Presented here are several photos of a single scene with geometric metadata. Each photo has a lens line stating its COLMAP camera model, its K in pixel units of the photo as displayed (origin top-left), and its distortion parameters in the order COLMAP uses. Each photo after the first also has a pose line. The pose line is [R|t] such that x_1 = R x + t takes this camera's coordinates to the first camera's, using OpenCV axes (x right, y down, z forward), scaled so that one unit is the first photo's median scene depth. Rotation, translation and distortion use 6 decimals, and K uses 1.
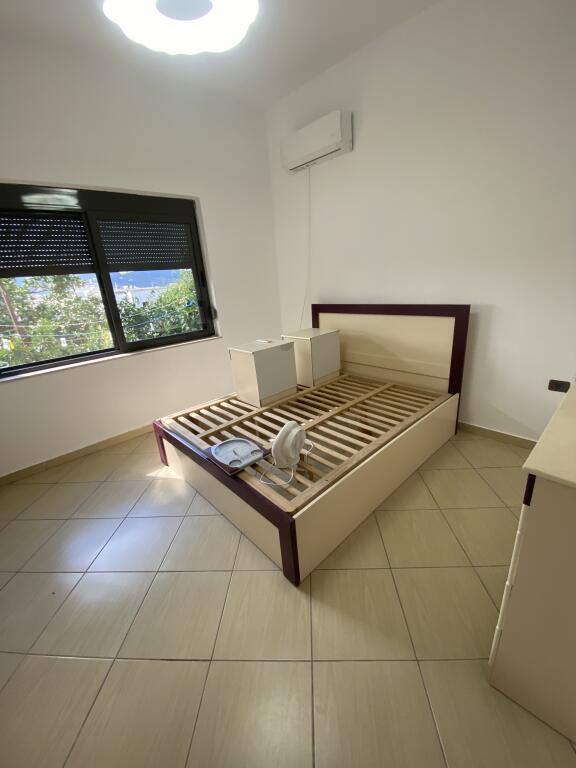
lens RADIAL K [[304.4, 0, 288.0], [0, 304.4, 384.0], [0, 0, 1]] dist [0.030143, -0.029892]
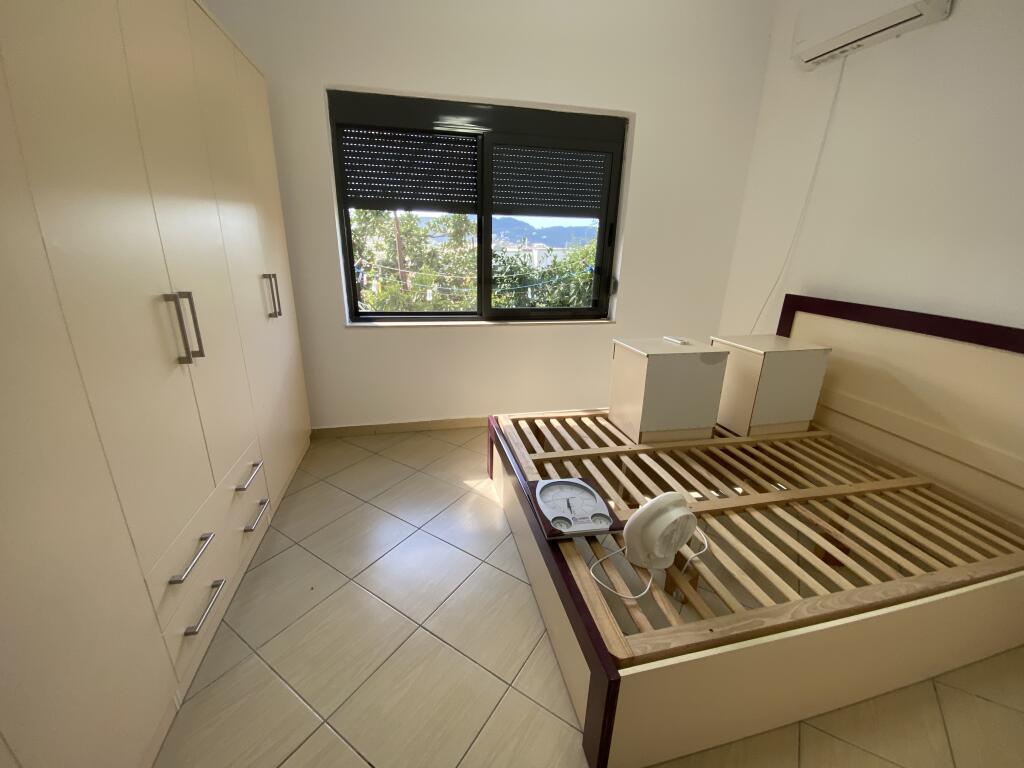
lens RADIAL K [[405.8, 0, 512.0], [0, 405.8, 384.0], [0, 0, 1]] dist [0.030143, -0.029892]
pose [[0.860100, 0.250123, -0.444596, 0.024884], [-0.250578, 0.966305, 0.058869, -0.023428], [0.444340, 0.060773, 0.893795, 0.136312]]
